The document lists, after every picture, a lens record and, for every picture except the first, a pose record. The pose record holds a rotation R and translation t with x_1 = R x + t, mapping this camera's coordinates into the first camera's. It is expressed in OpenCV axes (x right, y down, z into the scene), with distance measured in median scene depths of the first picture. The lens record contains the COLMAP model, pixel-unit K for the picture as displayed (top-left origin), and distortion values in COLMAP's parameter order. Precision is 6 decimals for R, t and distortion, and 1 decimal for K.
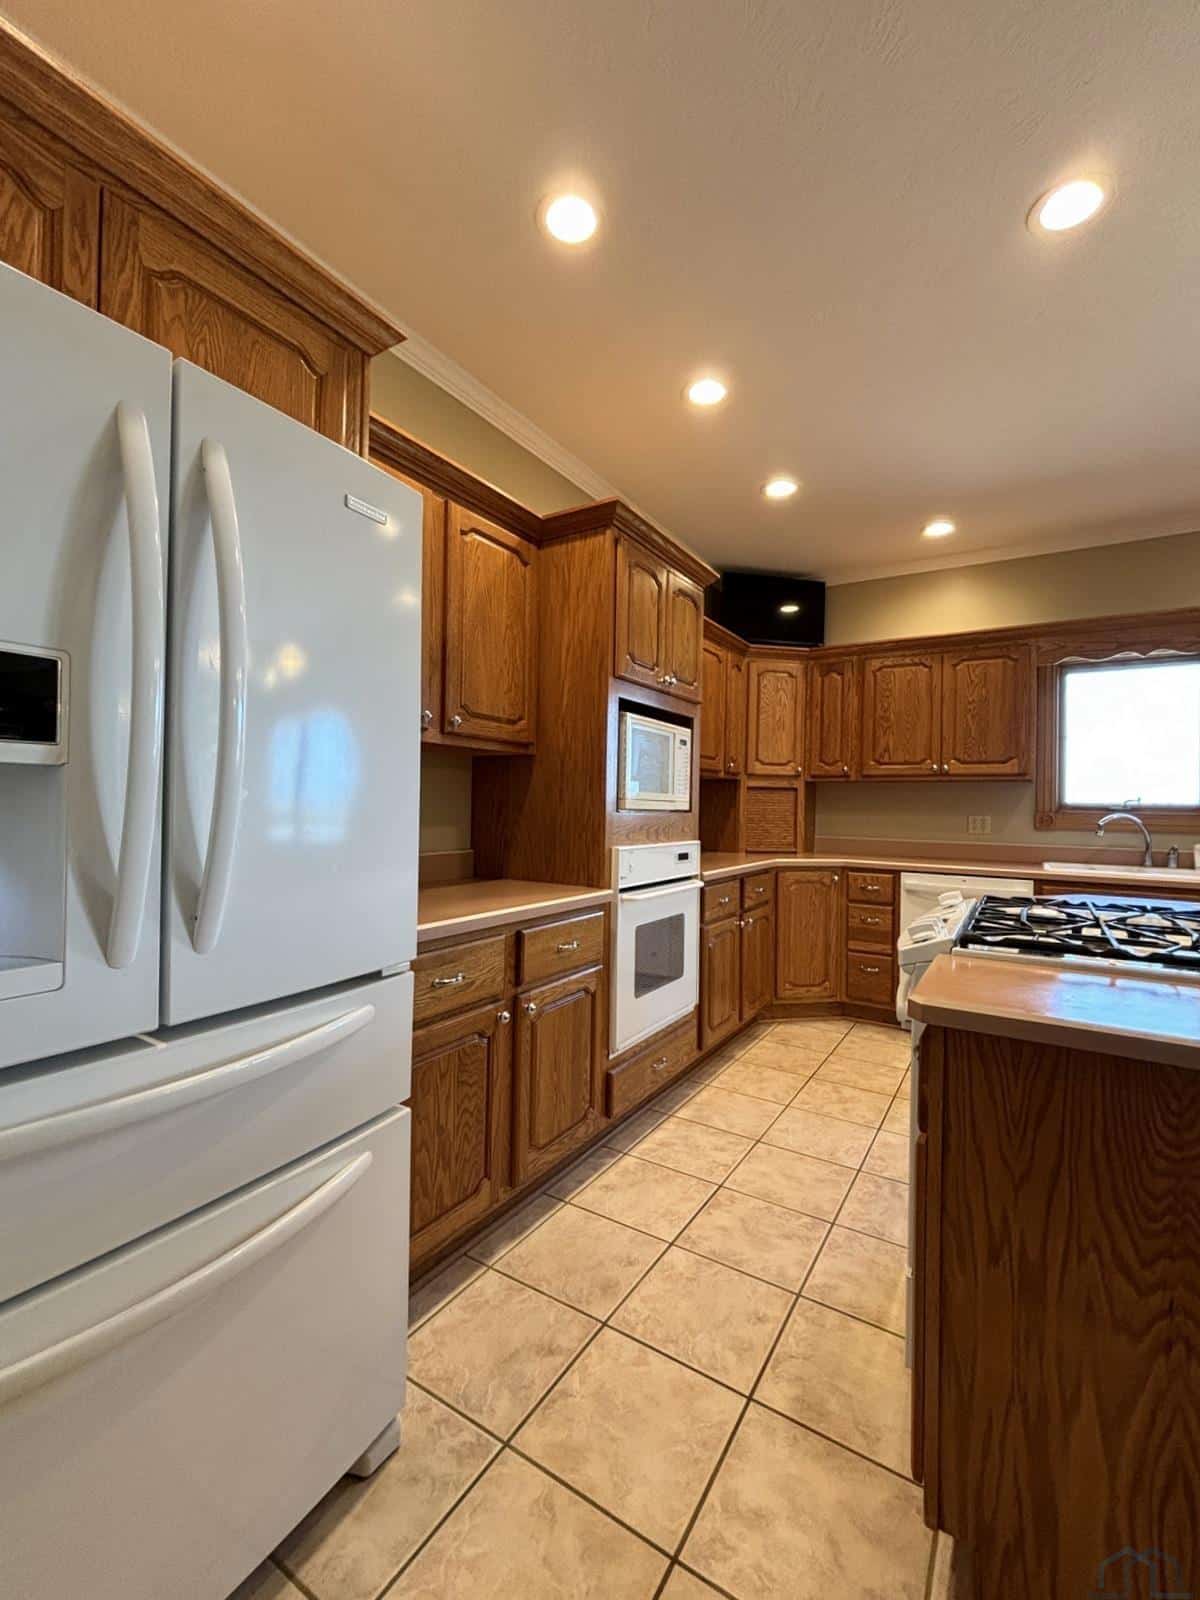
lens RADIAL K [[668.7, 0, 603.8], [0, 668.7, 801.6], [0, 0, 1]] dist [0.002531, -0.000817]
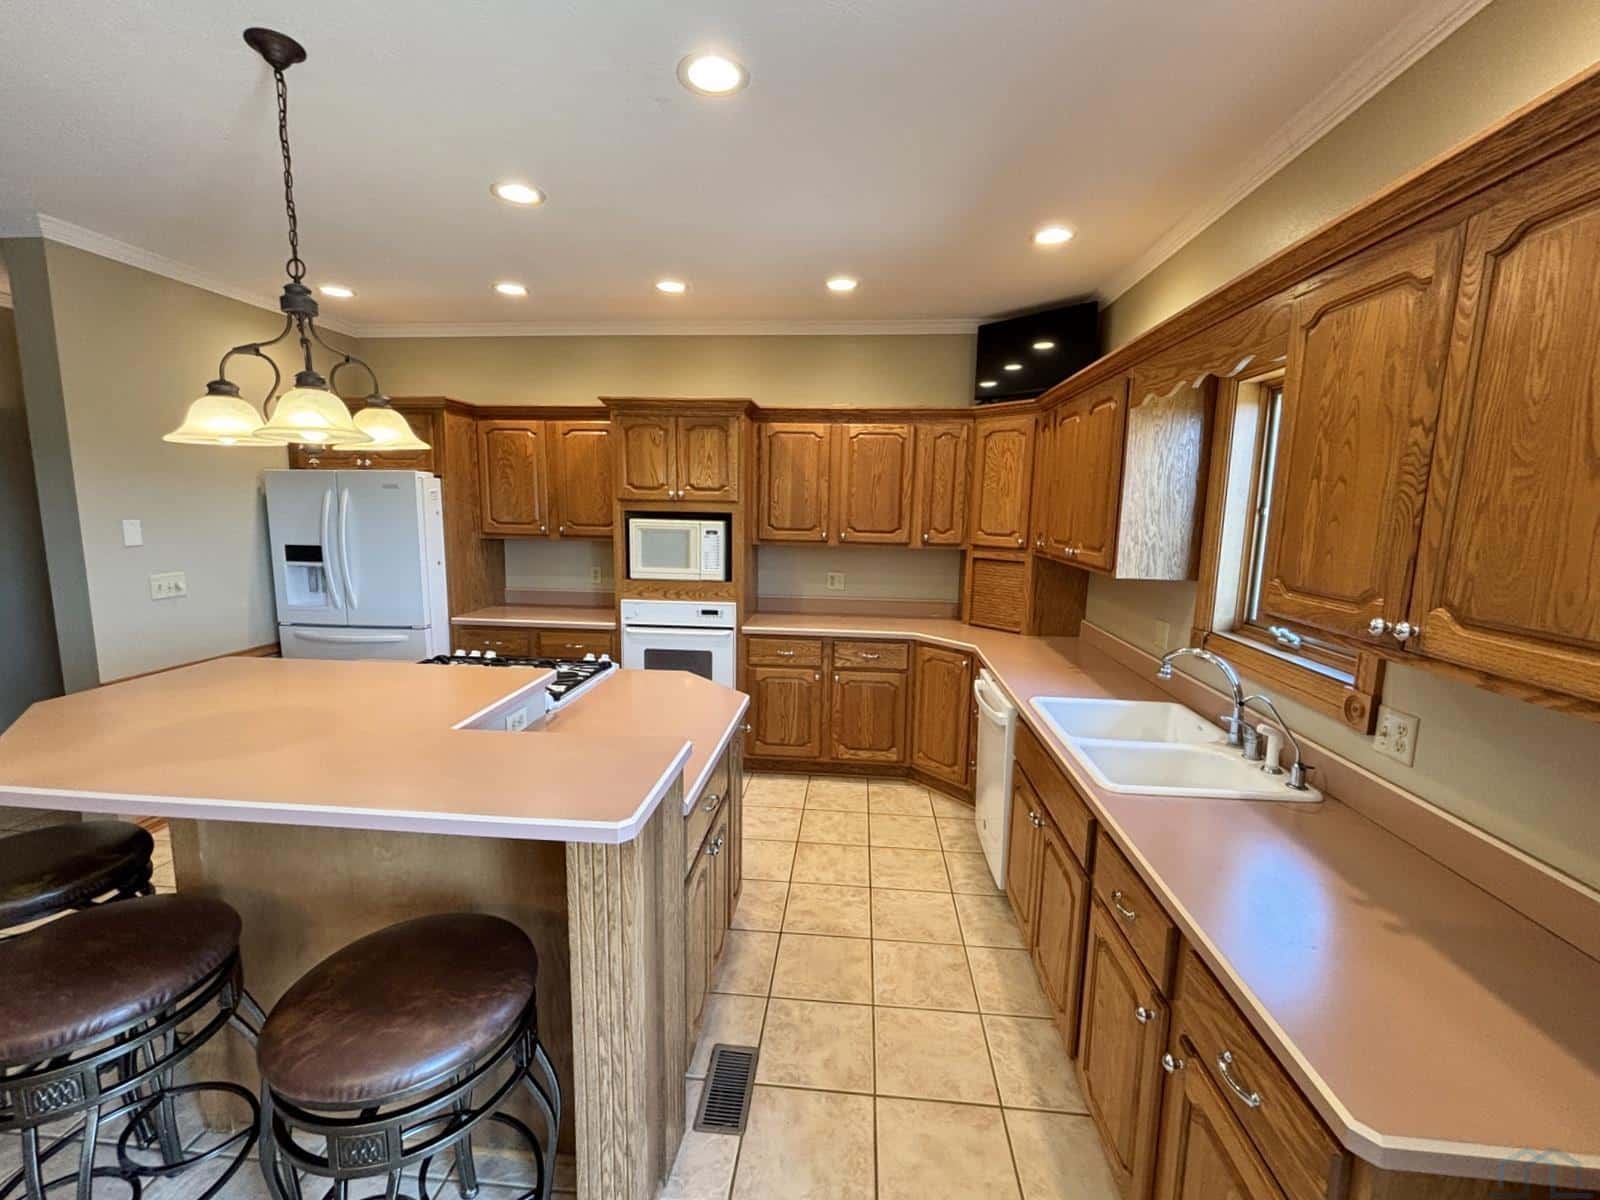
lens RADIAL K [[668.7, 0, 805.4], [0, 668.7, 604.3], [0, 0, 1]] dist [0.002531, -0.000817]
pose [[0.464138, 0.124866, -0.876917, 1.491822], [-0.004389, 0.990326, 0.138691, -0.137089], [0.885752, -0.060523, 0.460196, 0.529734]]
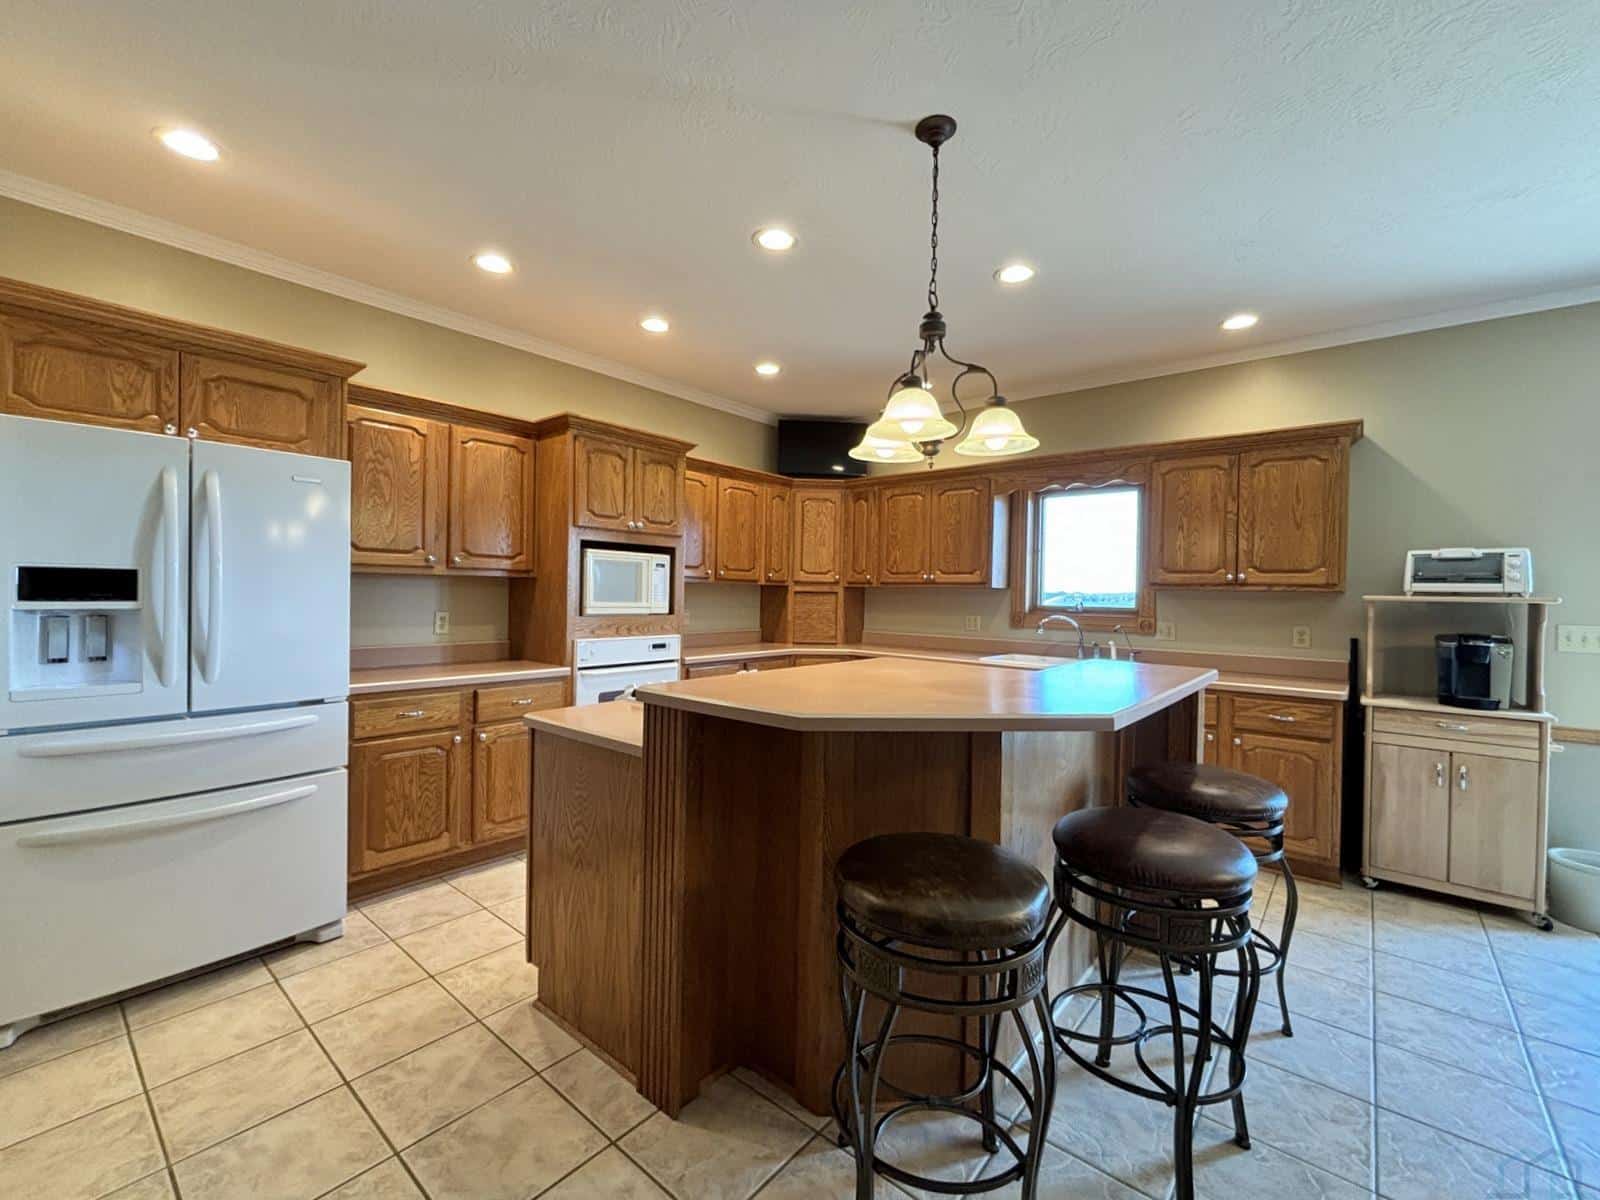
lens RADIAL K [[668.7, 0, 801.1], [0, 668.7, 599.5], [0, 0, 1]] dist [0.002531, -0.000817]
pose [[0.991121, 0.001682, -0.132956, 0.615122], [0.000051, 0.999915, 0.013031, -0.036167], [0.132966, -0.012922, 0.991036, -0.369832]]
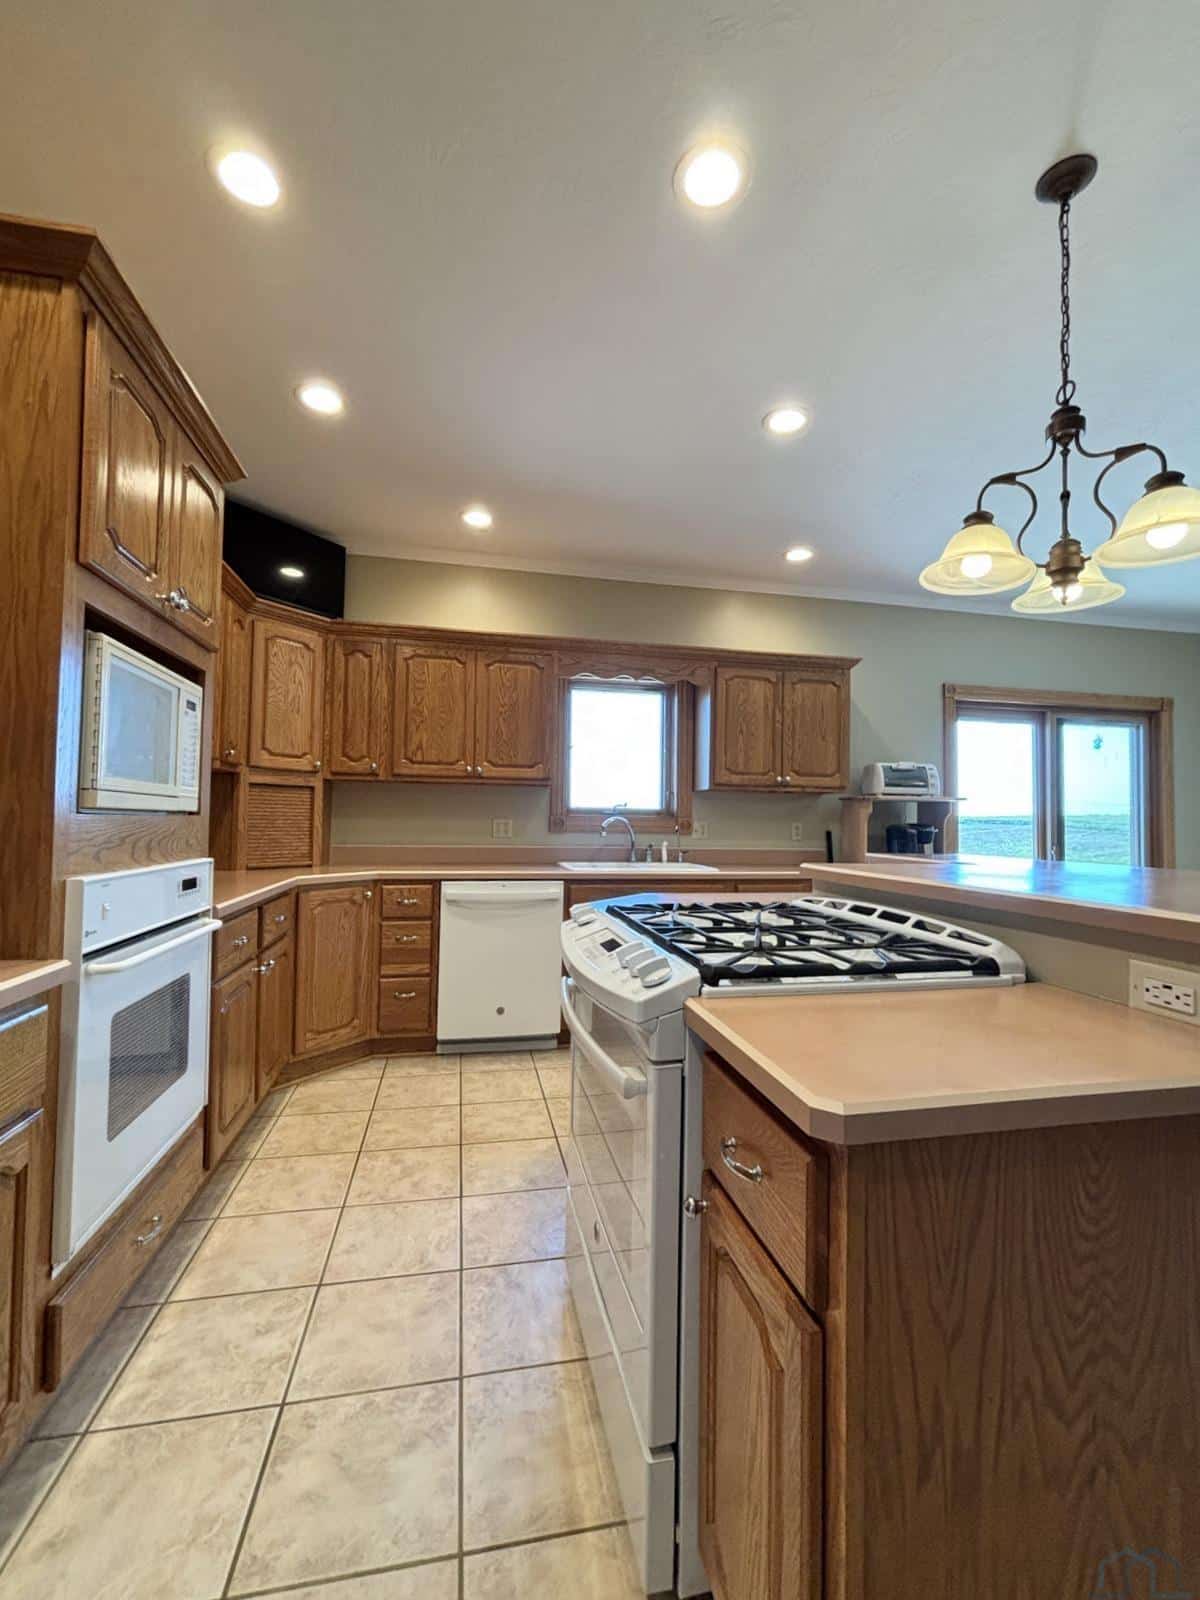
lens RADIAL K [[668.7, 0, 596.9], [0, 668.7, 802.5], [0, 0, 1]] dist [0.002531, -0.000817]
pose [[0.720405, 0.012669, 0.693438, -0.046033], [-0.007542, 0.999917, -0.010434, 0.008175], [-0.693513, 0.002287, 0.720441, 0.269922]]
